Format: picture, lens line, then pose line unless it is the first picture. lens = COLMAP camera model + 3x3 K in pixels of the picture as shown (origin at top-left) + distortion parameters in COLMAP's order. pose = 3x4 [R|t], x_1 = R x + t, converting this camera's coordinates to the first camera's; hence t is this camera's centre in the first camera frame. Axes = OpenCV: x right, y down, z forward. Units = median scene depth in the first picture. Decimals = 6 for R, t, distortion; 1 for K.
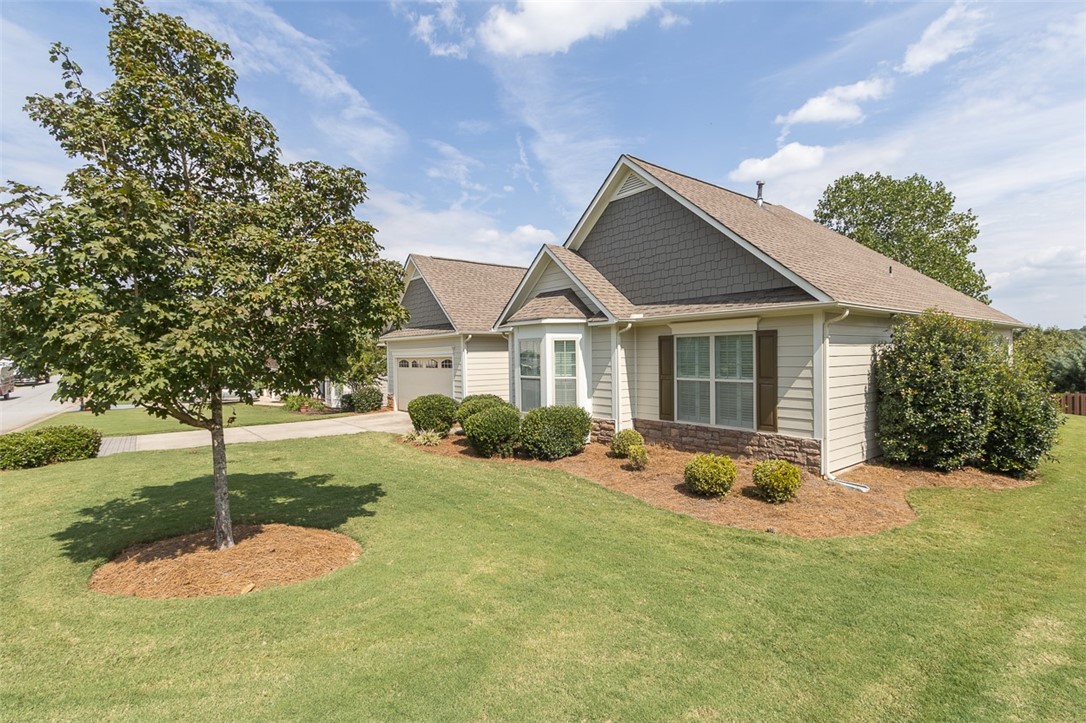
lens RADIAL K [[494.7, 0, 543.0], [0, 494.7, 361.5], [0, 0, 1]] dist [0.000460, -0.000242]
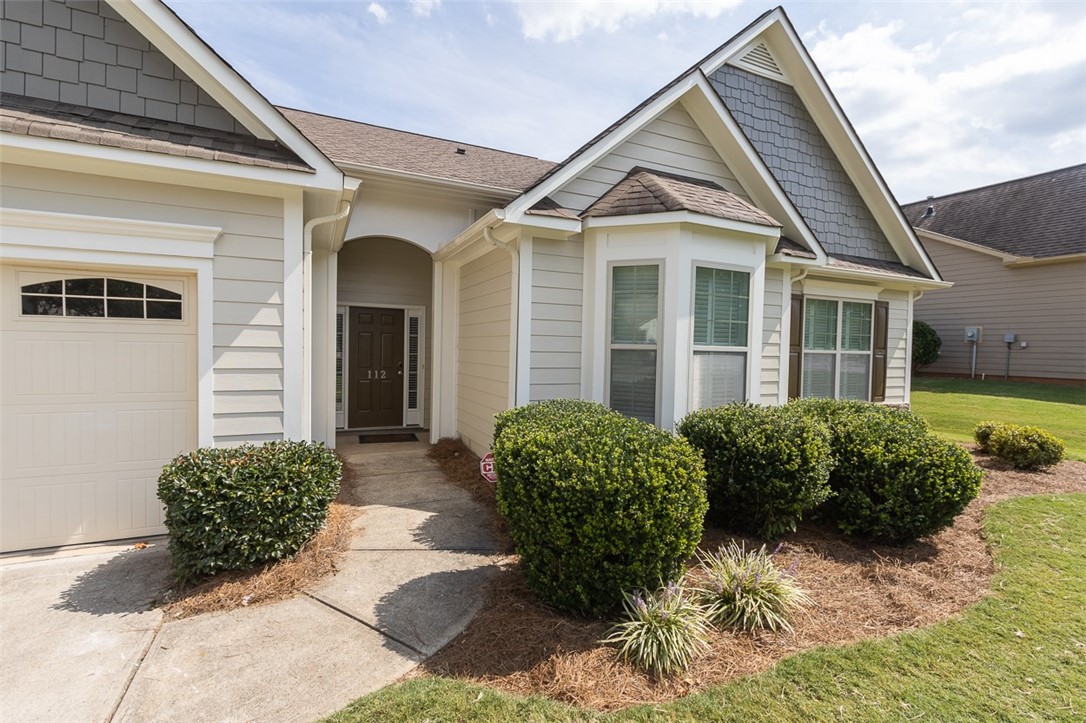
lens RADIAL K [[494.7, 0, 543.0], [0, 494.7, 361.5], [0, 0, 1]] dist [0.000460, -0.000242]
pose [[0.235093, -0.015518, 0.971849, -0.642520], [-0.015488, 0.999686, 0.019709, 0.046180], [-0.971849, -0.019685, 0.234779, 1.333598]]
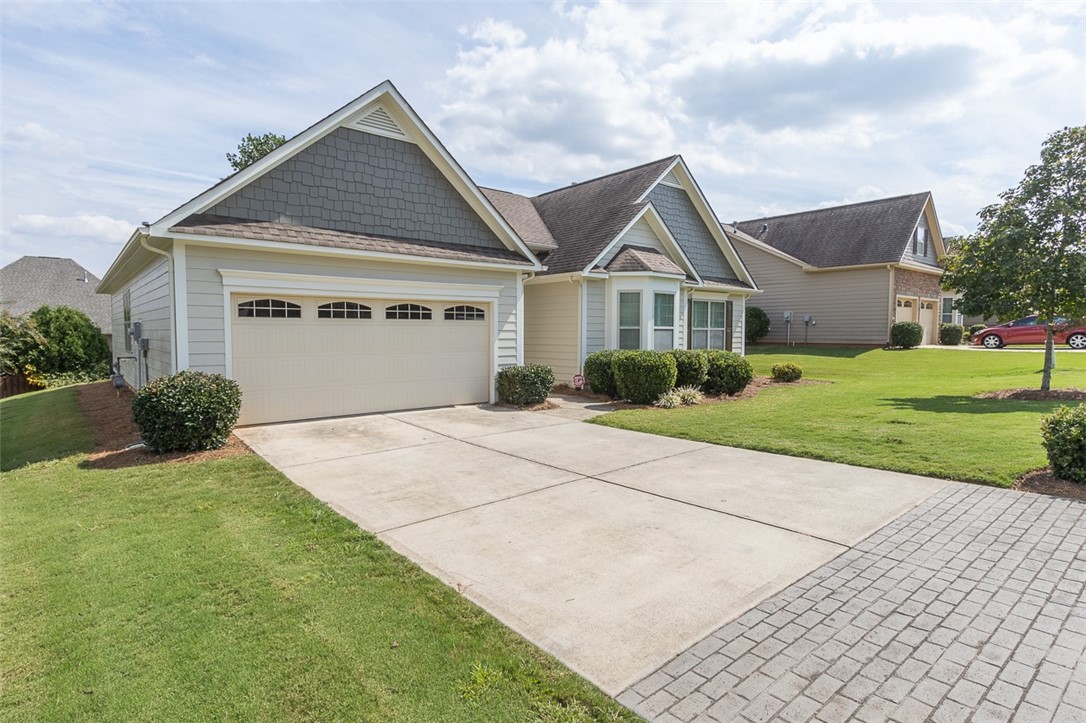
lens RADIAL K [[575.2, 0, 543.0], [0, 575.2, 361.5], [0, 0, 1]] dist [-0.002029, -0.000388]
pose [[-0.022354, -0.042762, 0.998835, -1.573155], [0.006346, 0.999059, 0.042914, 0.060981], [-0.999730, 0.007298, -0.022062, 1.626540]]
